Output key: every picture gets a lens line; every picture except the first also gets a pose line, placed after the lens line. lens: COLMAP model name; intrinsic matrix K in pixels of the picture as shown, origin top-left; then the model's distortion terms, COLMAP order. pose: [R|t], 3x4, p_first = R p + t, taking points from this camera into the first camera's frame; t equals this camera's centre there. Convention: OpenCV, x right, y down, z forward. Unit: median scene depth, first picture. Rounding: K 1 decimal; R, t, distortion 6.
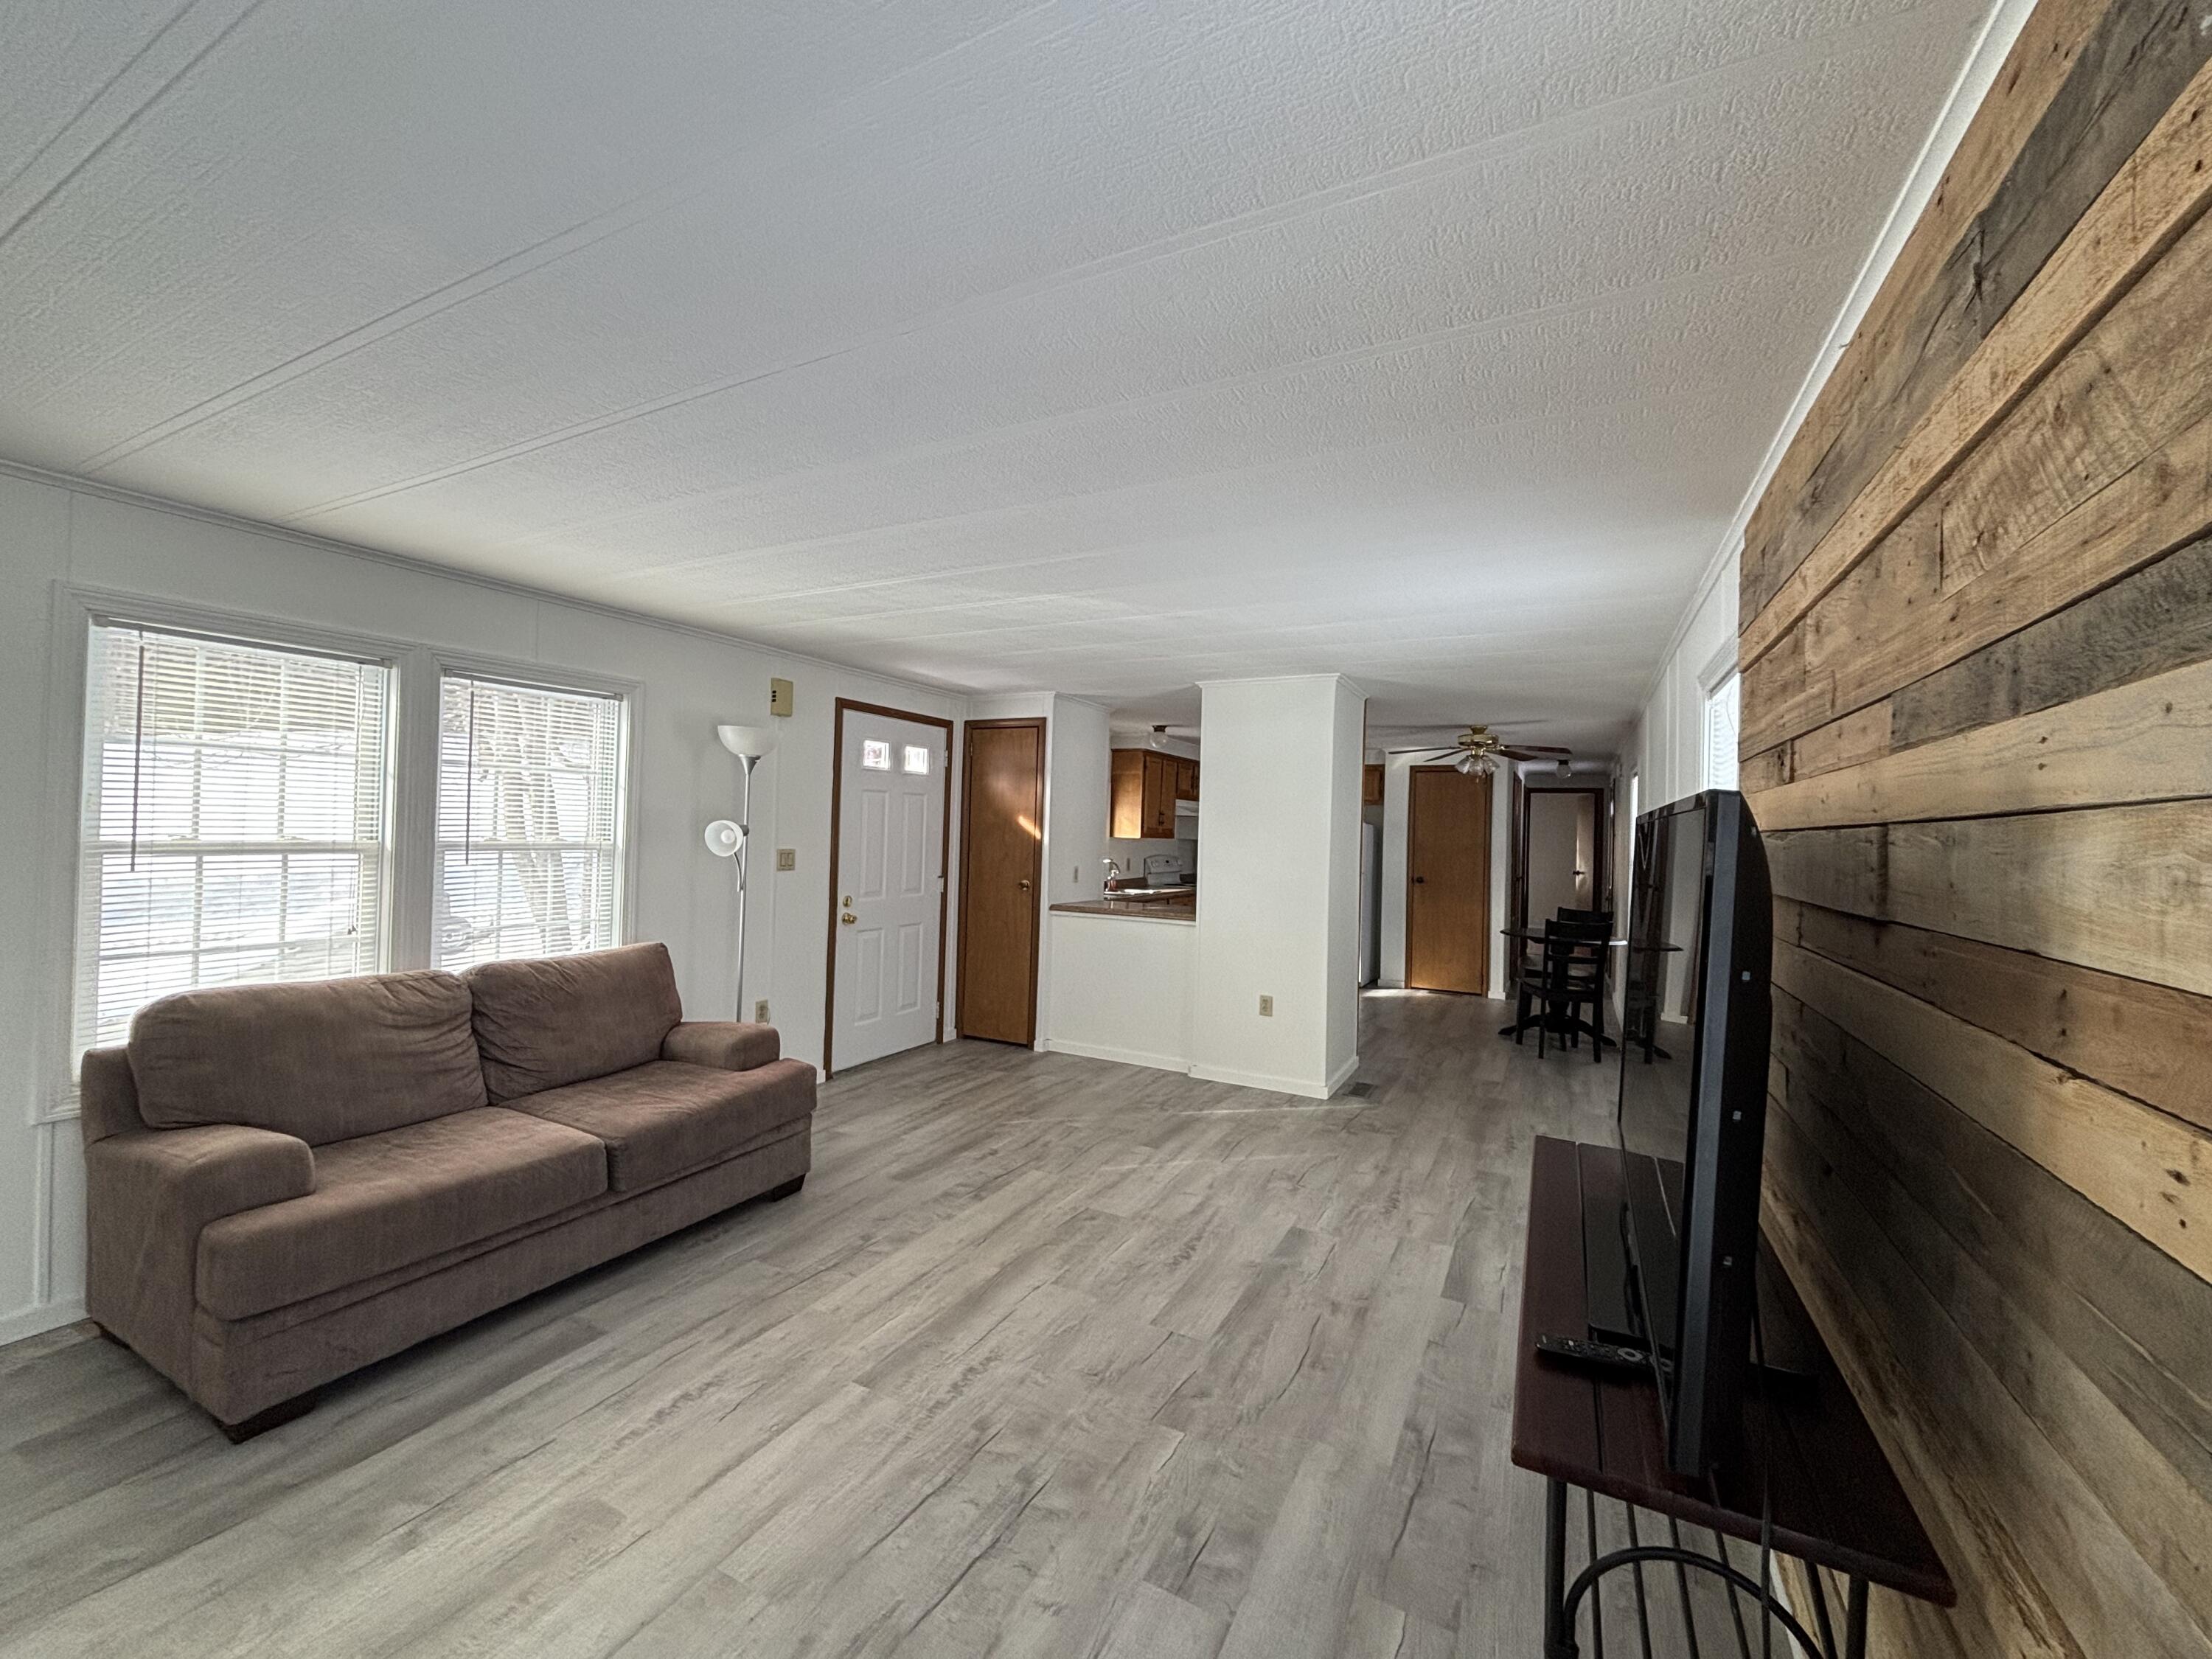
lens RADIAL K [[895.9, 0, 1100.1], [0, 895.9, 837.6], [0, 0, 1]] dist [0.003105, -0.000149]
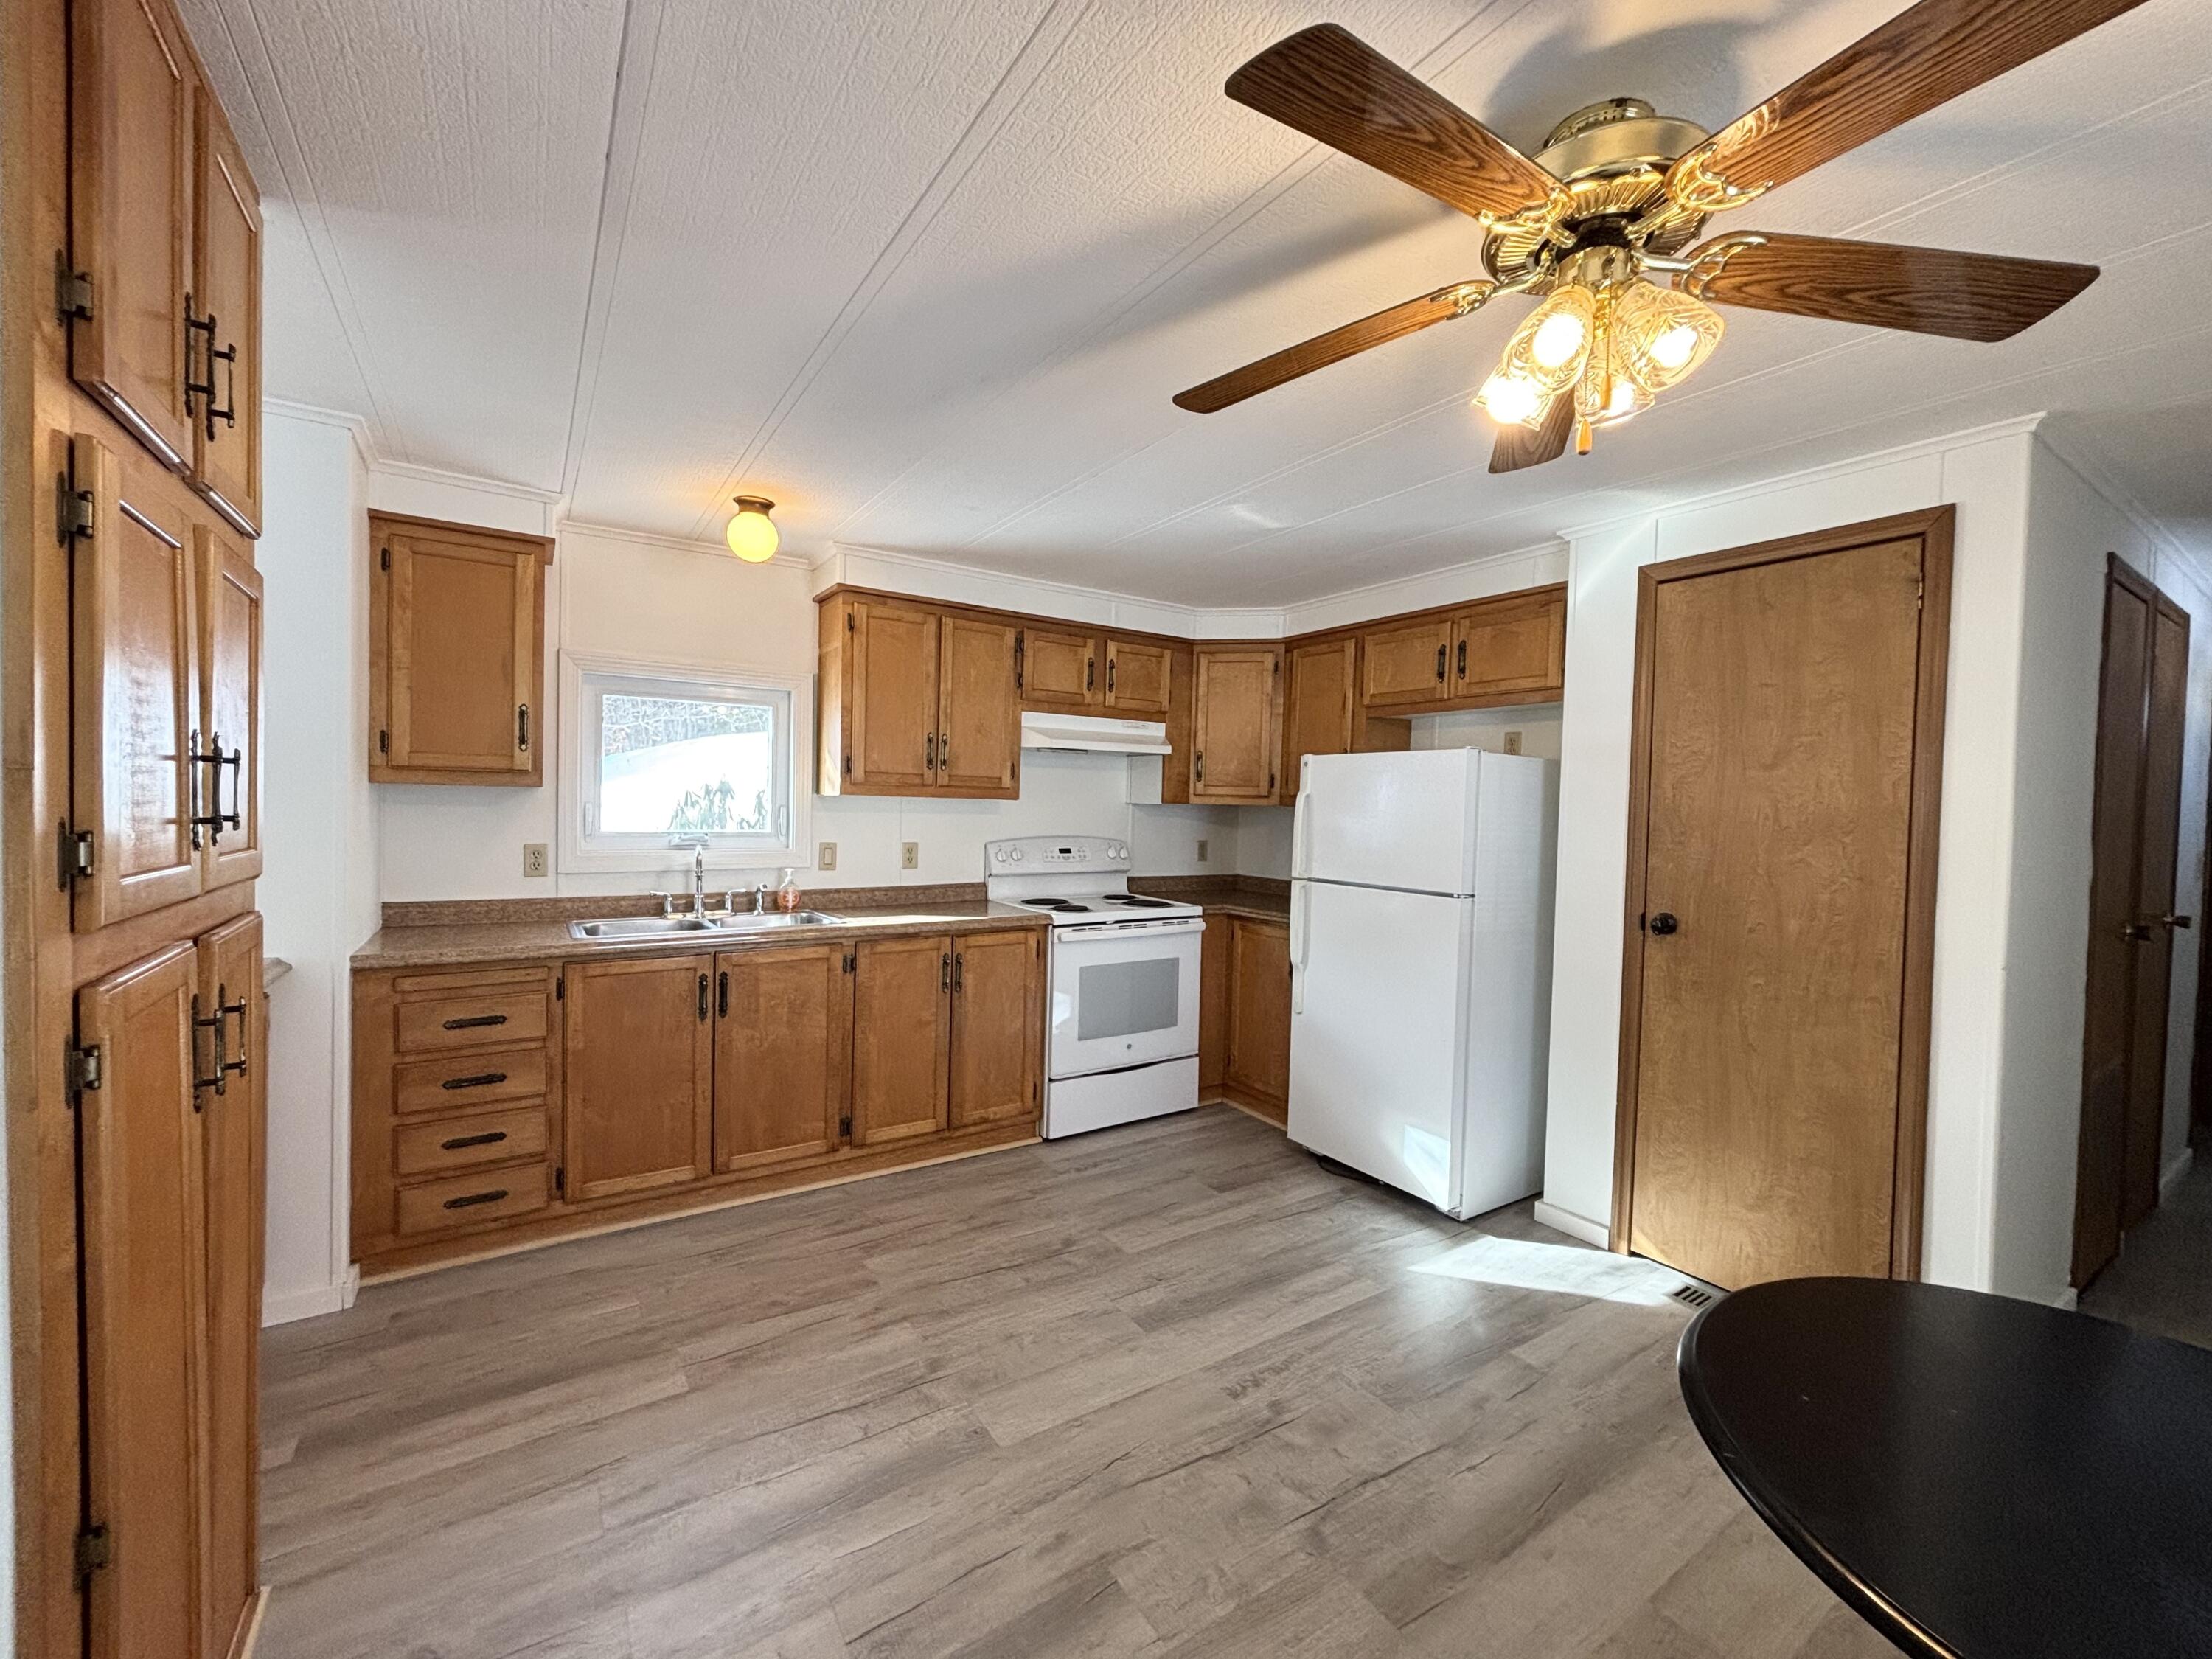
lens RADIAL K [[895.9, 0, 1107.6], [0, 895.9, 822.6], [0, 0, 1]] dist [0.003105, -0.000149]
pose [[0.875136, 0.000856, -0.483877, 0.332837], [-0.000920, 1.000000, 0.000104, 0.011767], [0.483877, 0.000354, 0.875136, 0.618603]]
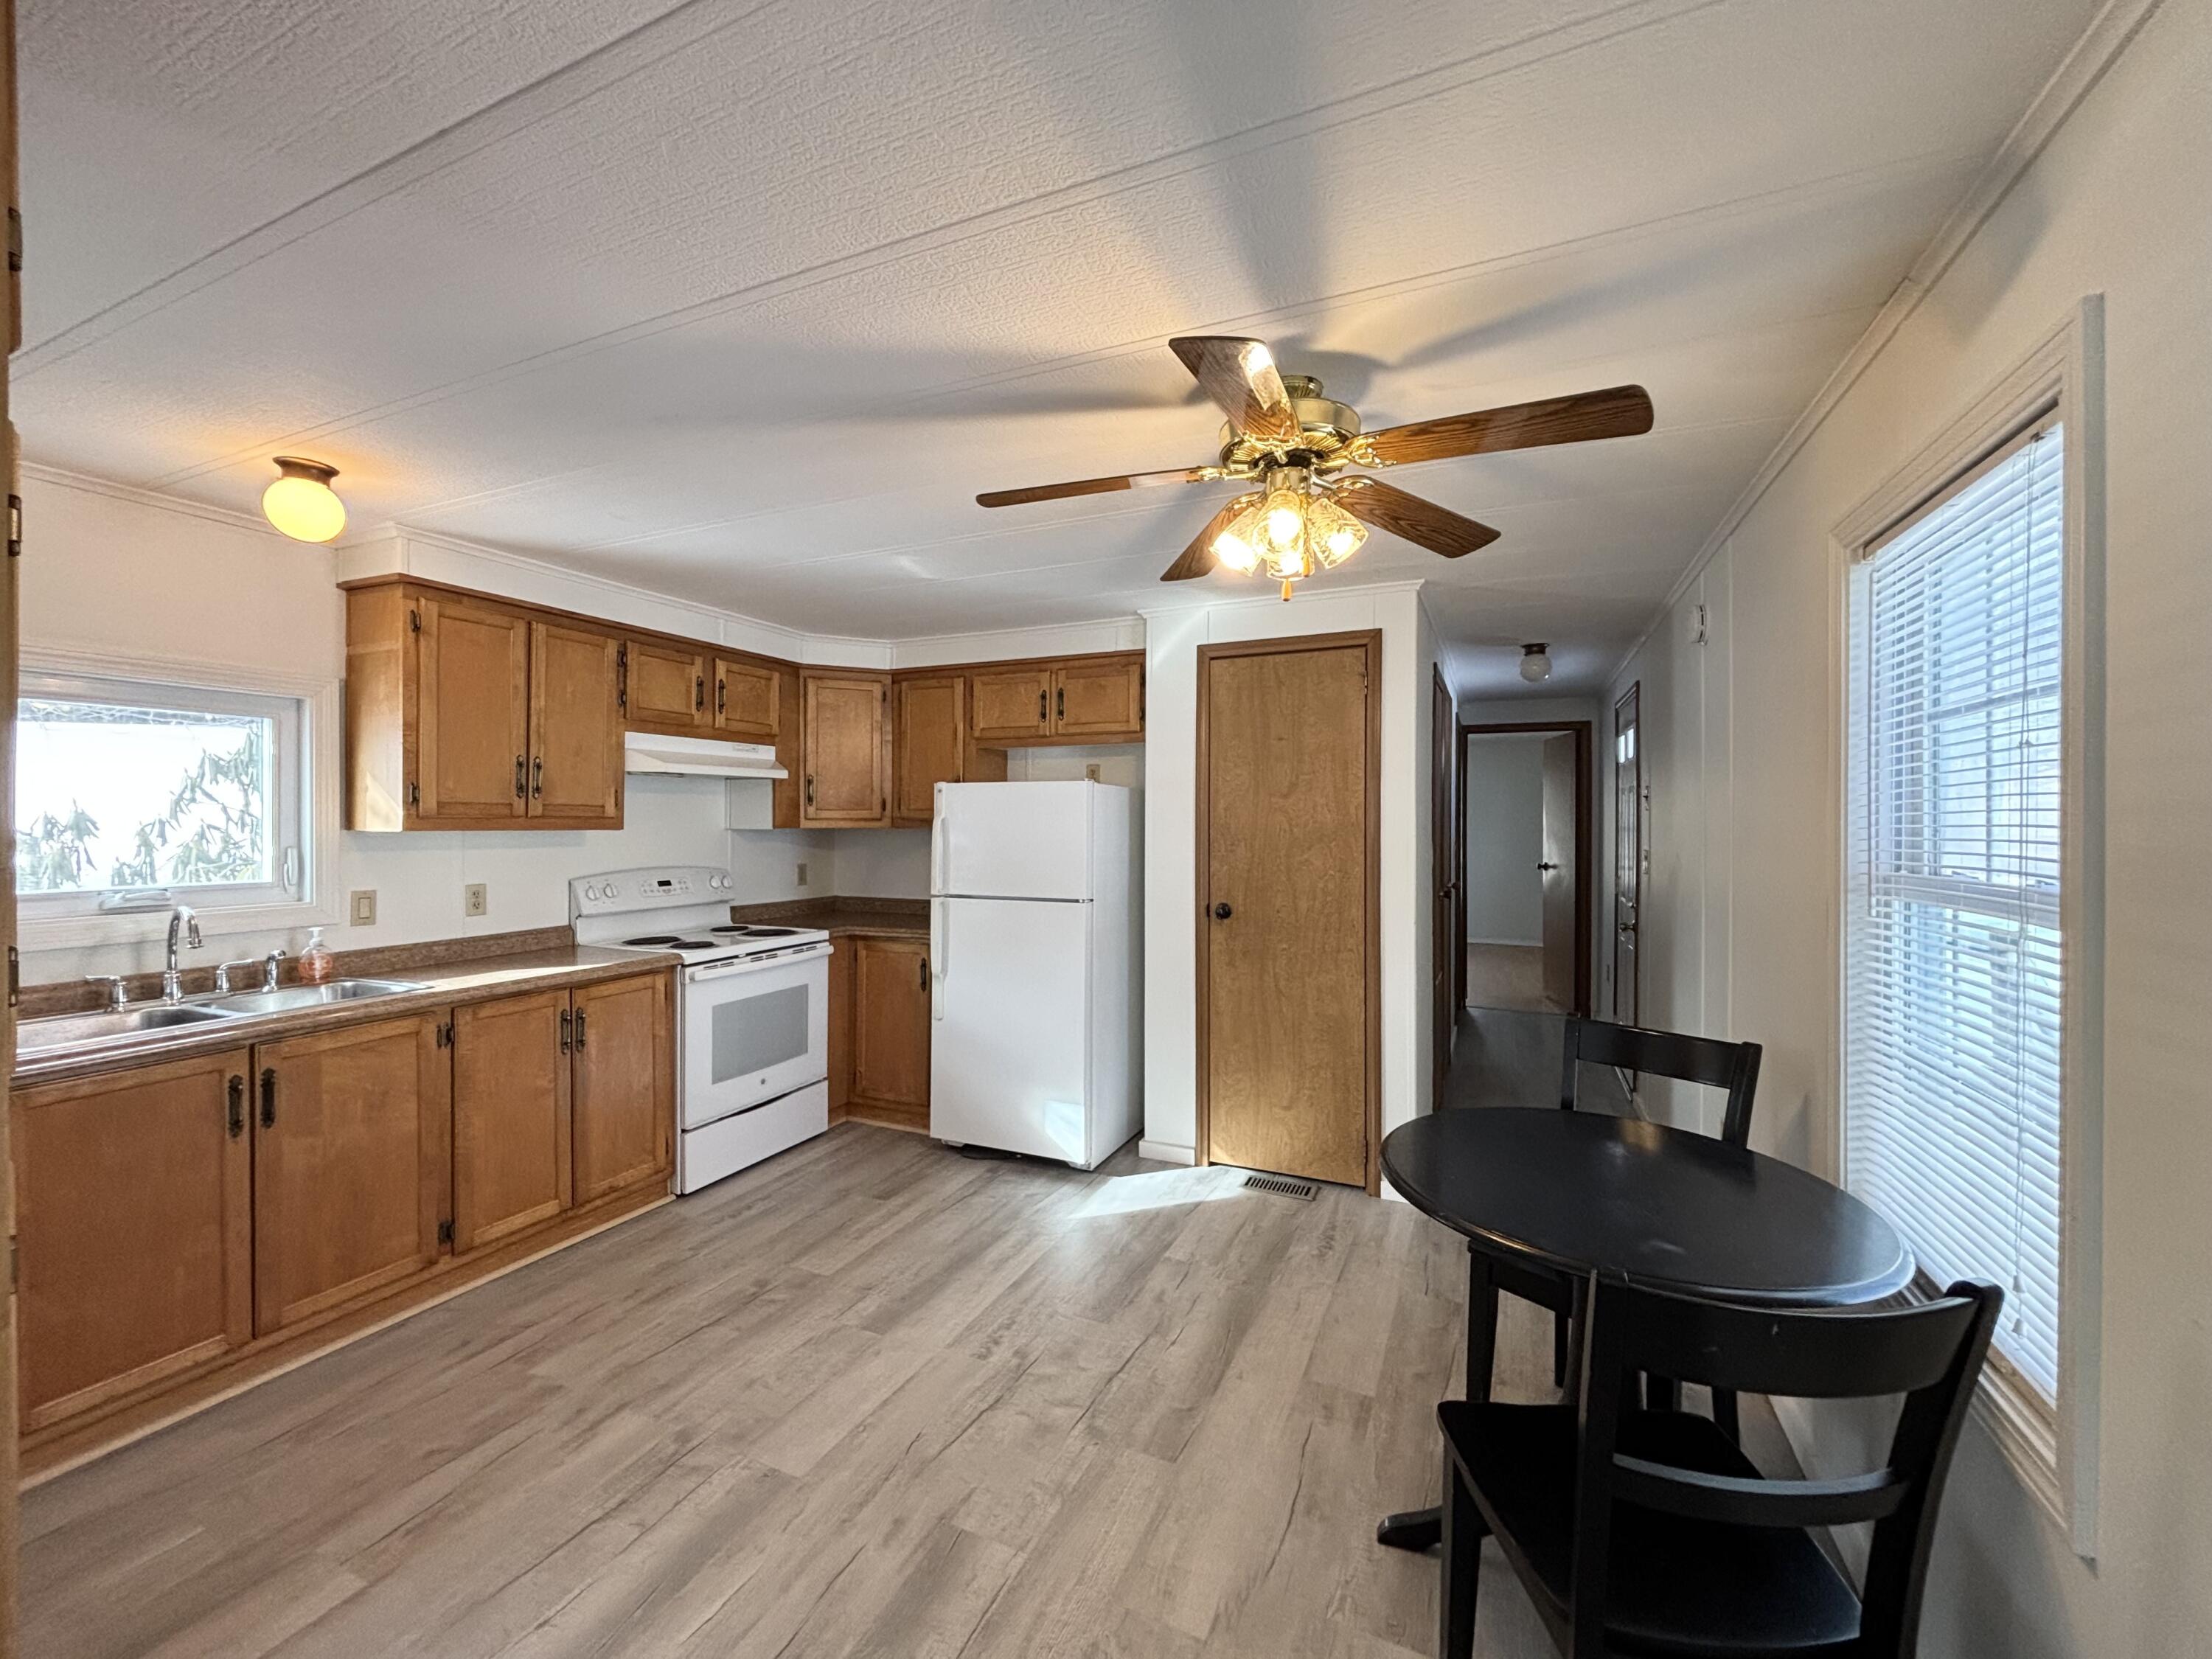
lens RADIAL K [[895.9, 0, 1105.2], [0, 895.9, 821.3], [0, 0, 1]] dist [0.003105, -0.000149]
pose [[0.997626, -0.028665, 0.062623, 0.271045], [0.029098, 0.999559, -0.006002, 0.005436], [-0.062423, 0.007810, 0.998019, 0.570416]]
